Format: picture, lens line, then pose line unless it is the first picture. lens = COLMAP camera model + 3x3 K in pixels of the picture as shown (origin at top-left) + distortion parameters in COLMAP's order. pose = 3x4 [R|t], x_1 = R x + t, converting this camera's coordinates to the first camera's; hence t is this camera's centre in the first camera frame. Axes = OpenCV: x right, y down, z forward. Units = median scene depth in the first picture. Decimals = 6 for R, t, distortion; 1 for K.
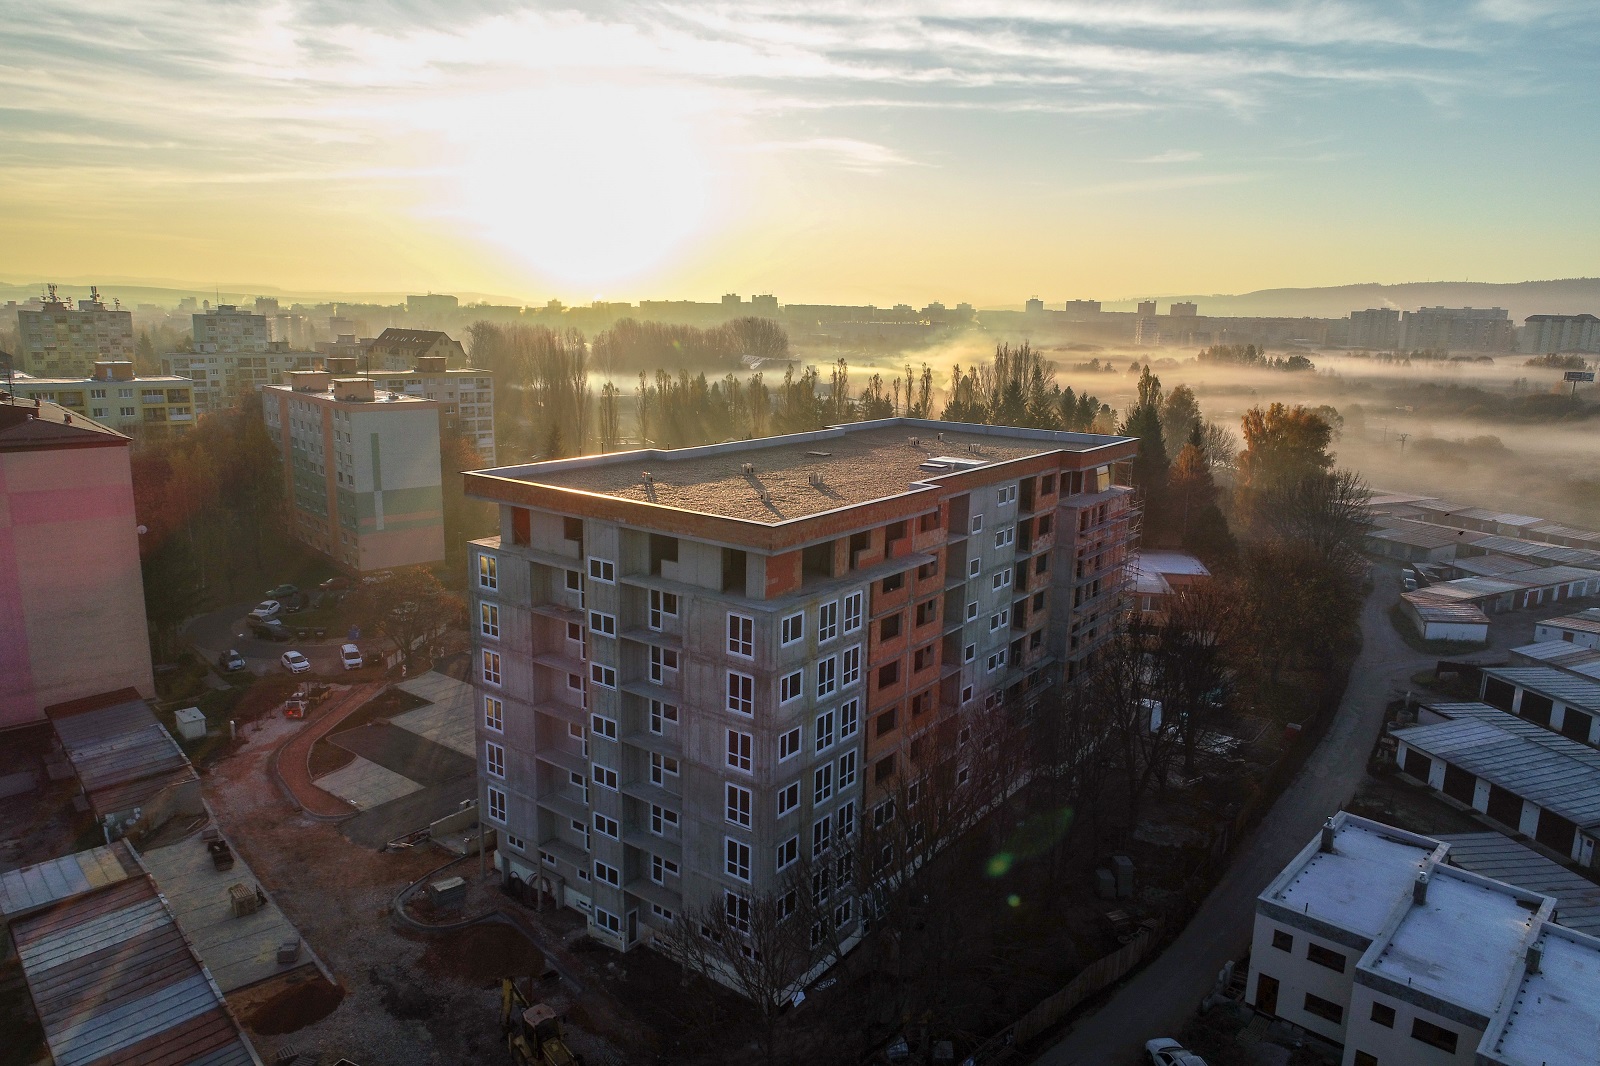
lens RADIAL K [[1056.6, 0, 790.6], [0, 1056.6, 530.0], [0, 0, 1]] dist [0.000801, 0.000744]
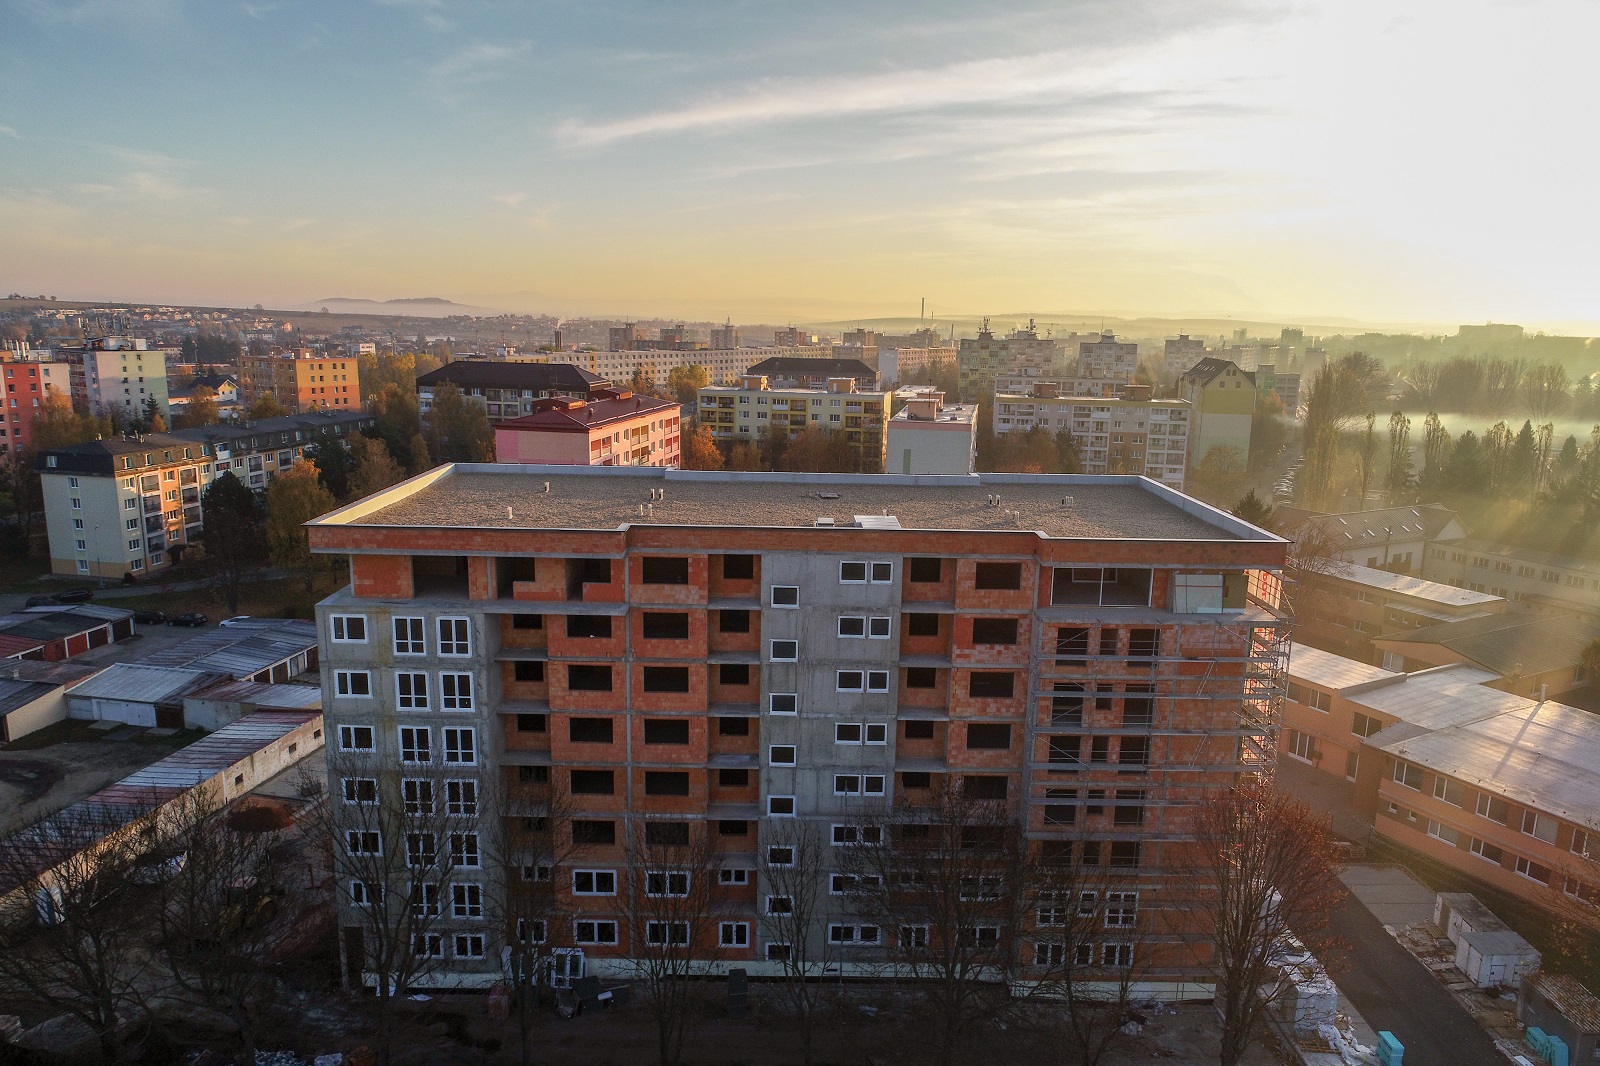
lens RADIAL K [[1056.6, 0, 790.6], [0, 1056.6, 530.0], [0, 0, 1]] dist [0.000801, 0.000744]
pose [[0.604419, 0.145736, -0.783223, 0.776311], [-0.167714, 0.984370, 0.053737, -0.095971], [0.778813, 0.098878, 0.619414, 0.490552]]
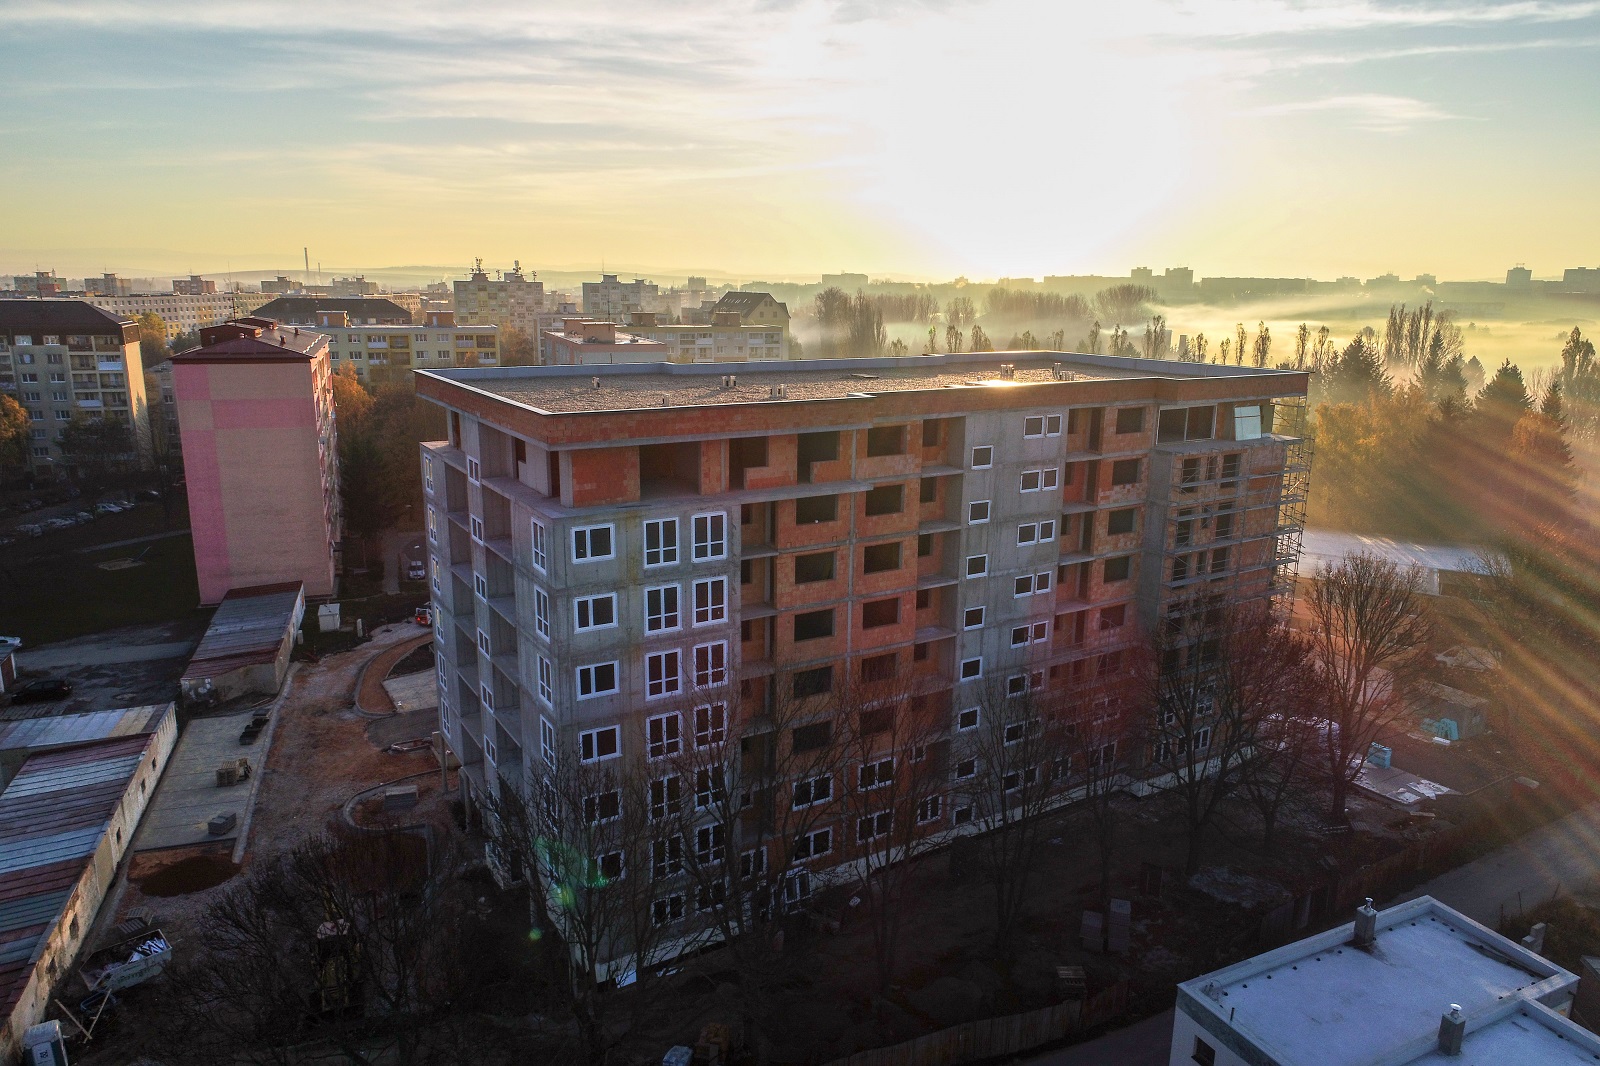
lens RADIAL K [[1056.6, 0, 790.6], [0, 1056.6, 530.0], [0, 0, 1]] dist [0.000801, 0.000744]
pose [[0.929368, 0.074151, -0.361631, 0.326728], [-0.067194, 0.997233, 0.031795, 0.032955], [0.362988, -0.005250, 0.931779, 0.194436]]
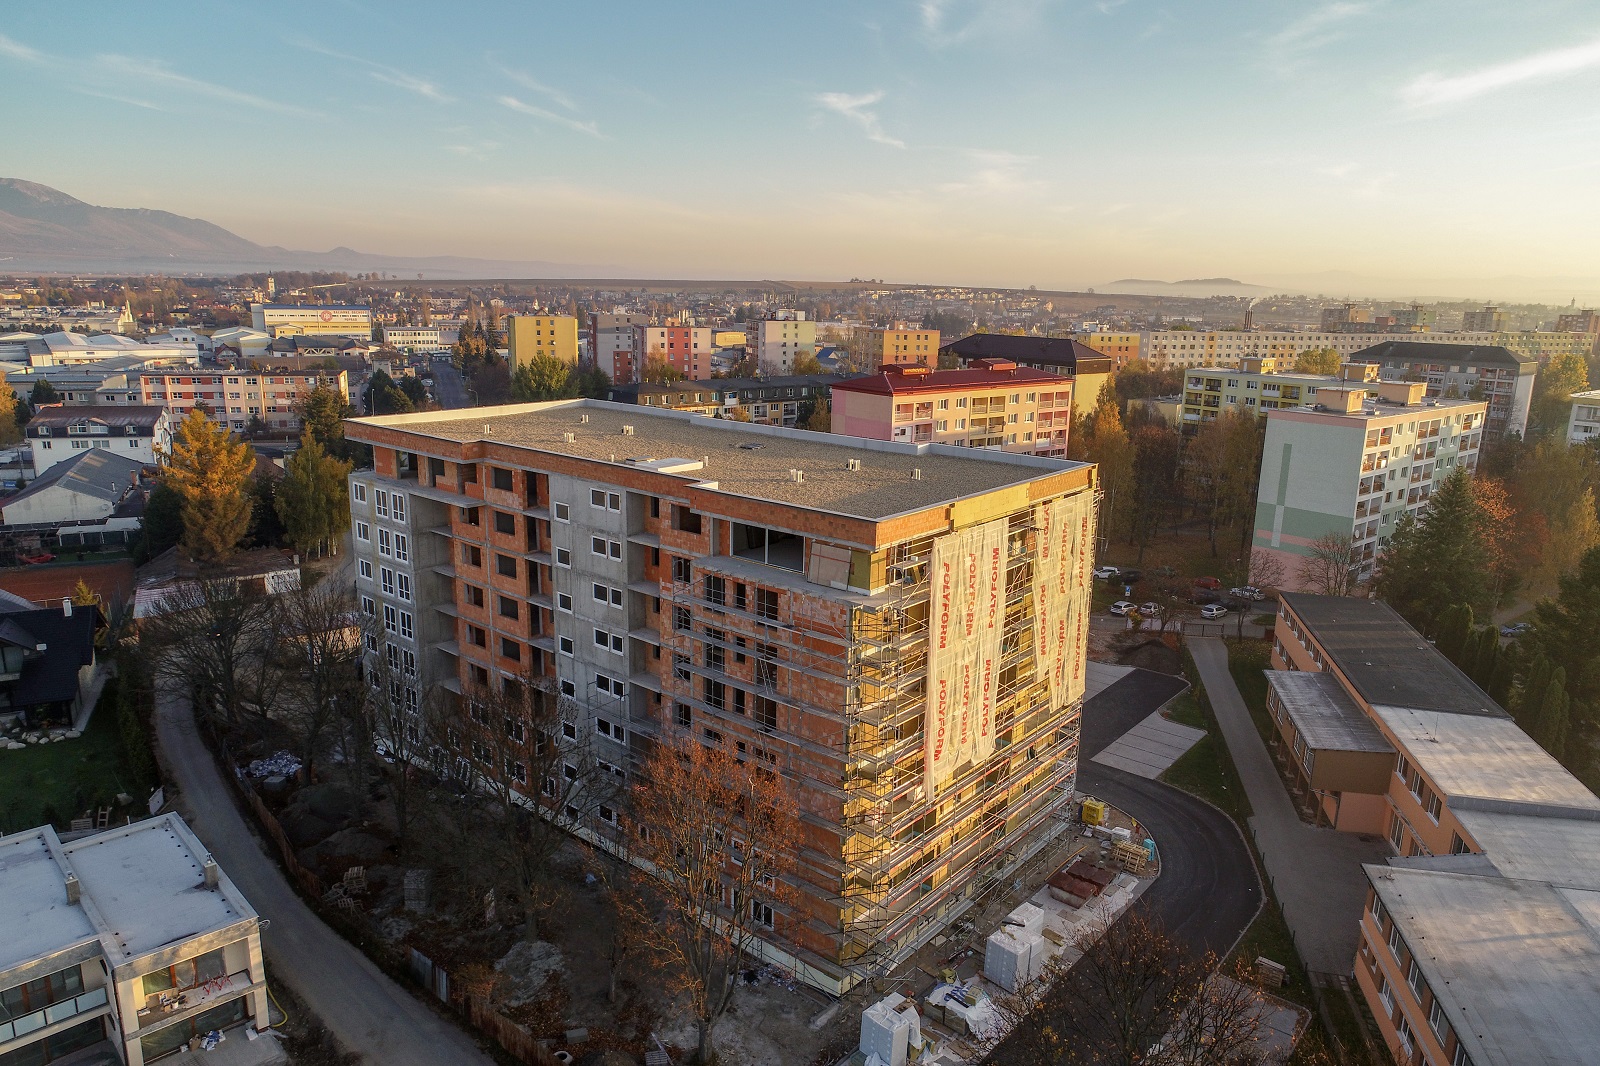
lens RADIAL K [[1046.4, 0, 781.7], [0, 1046.4, 532.5], [0, 0, 1]] dist [0.001968, -0.001131]
pose [[-0.056890, 0.207380, -0.976605, 1.067570], [-0.221553, 0.951177, 0.214886, -0.230079], [0.973487, 0.228594, -0.008167, 1.174061]]
